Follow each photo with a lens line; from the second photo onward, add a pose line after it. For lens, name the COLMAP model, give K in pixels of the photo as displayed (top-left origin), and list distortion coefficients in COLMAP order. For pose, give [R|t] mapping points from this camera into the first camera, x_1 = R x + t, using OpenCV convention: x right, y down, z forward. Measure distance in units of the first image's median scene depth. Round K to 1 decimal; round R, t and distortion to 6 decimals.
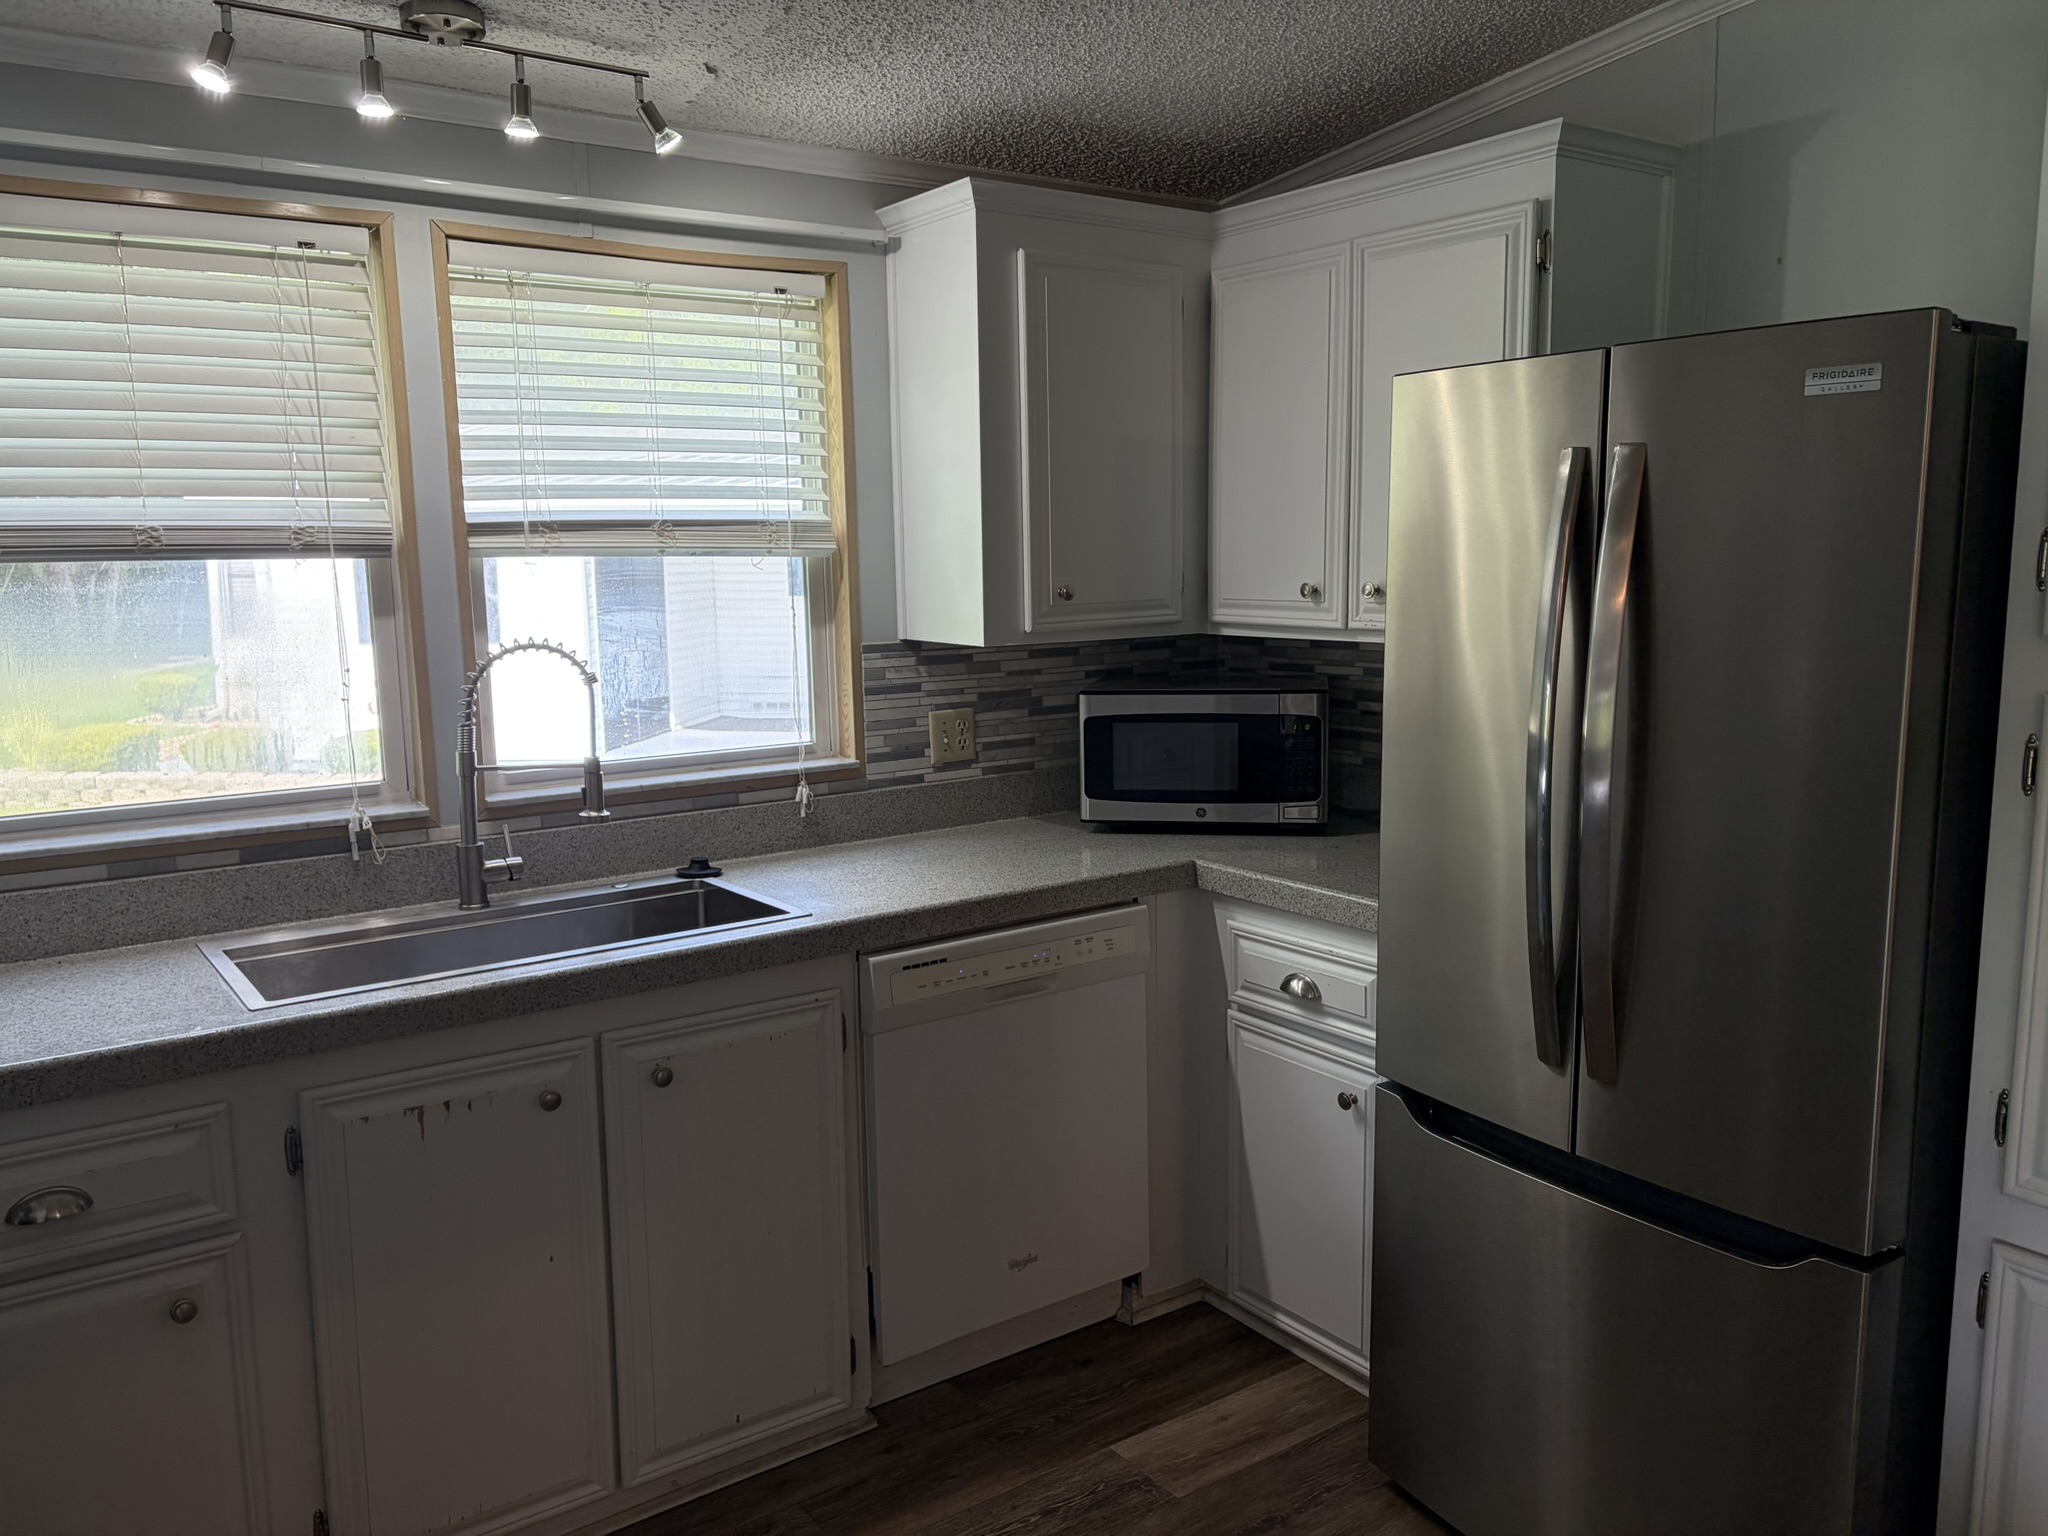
lens RADIAL K [[1537.8, 0, 1027.1], [0, 1537.8, 774.7], [0, 0, 1]] dist [0.060539, -0.056899]
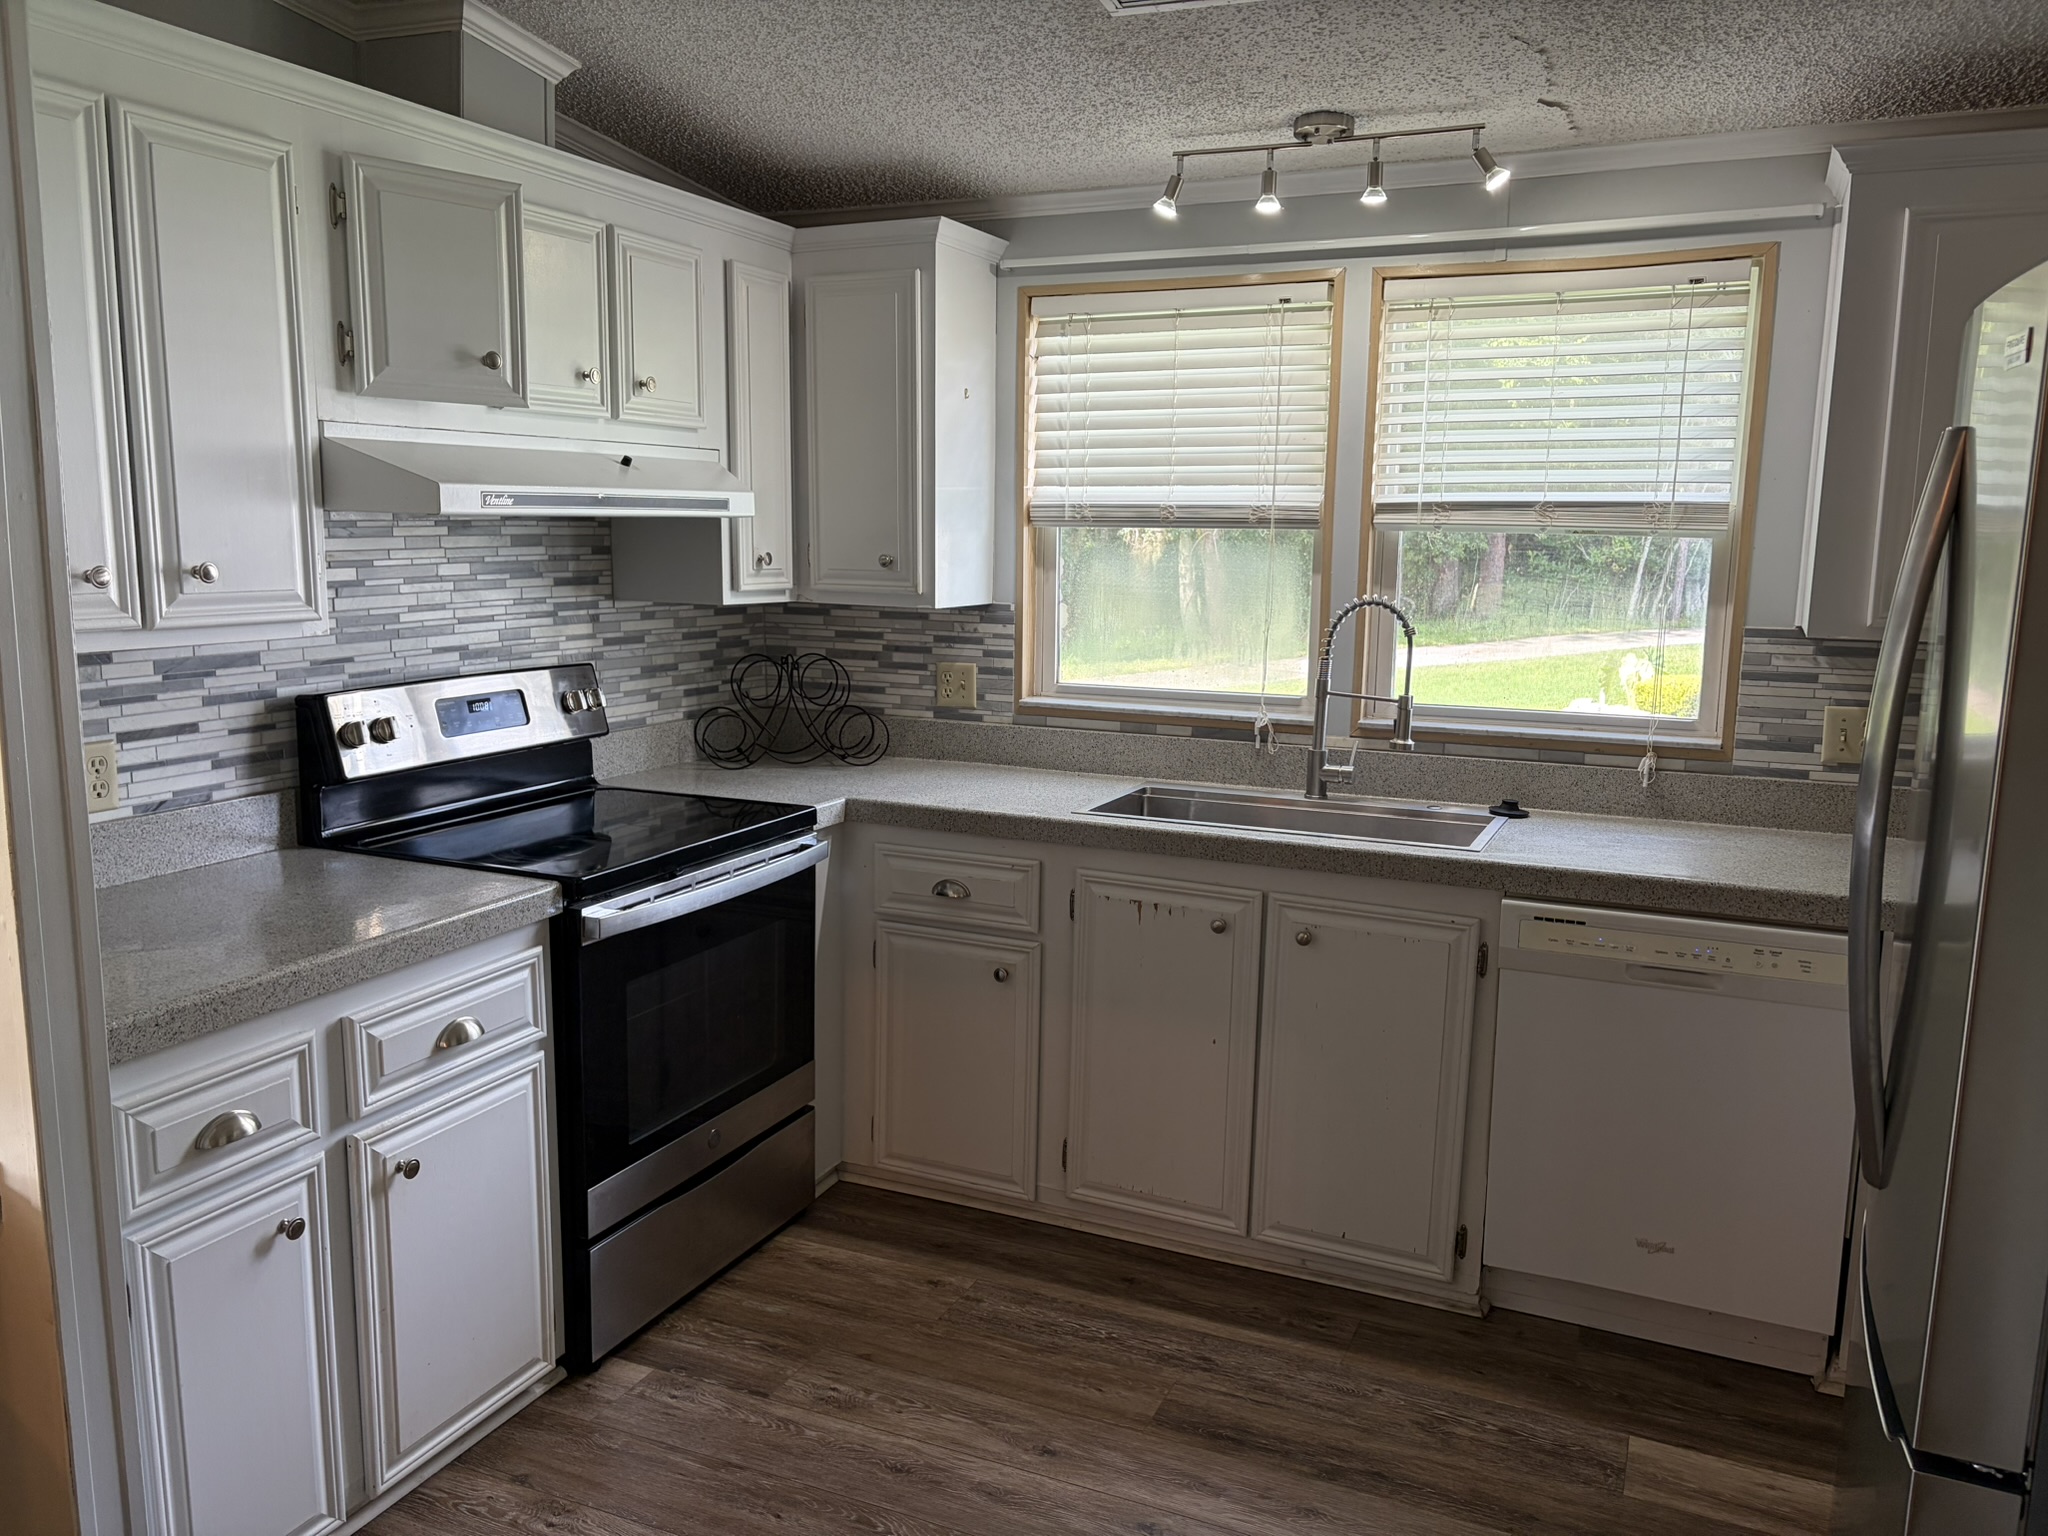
lens RADIAL K [[1537.8, 0, 1016.1], [0, 1537.8, 779.9], [0, 0, 1]] dist [0.060539, -0.056899]
pose [[0.499761, 0.167830, -0.849748, 0.629009], [-0.147235, 0.983231, 0.107601, -0.032509], [0.853558, 0.071337, 0.516091, 0.110733]]
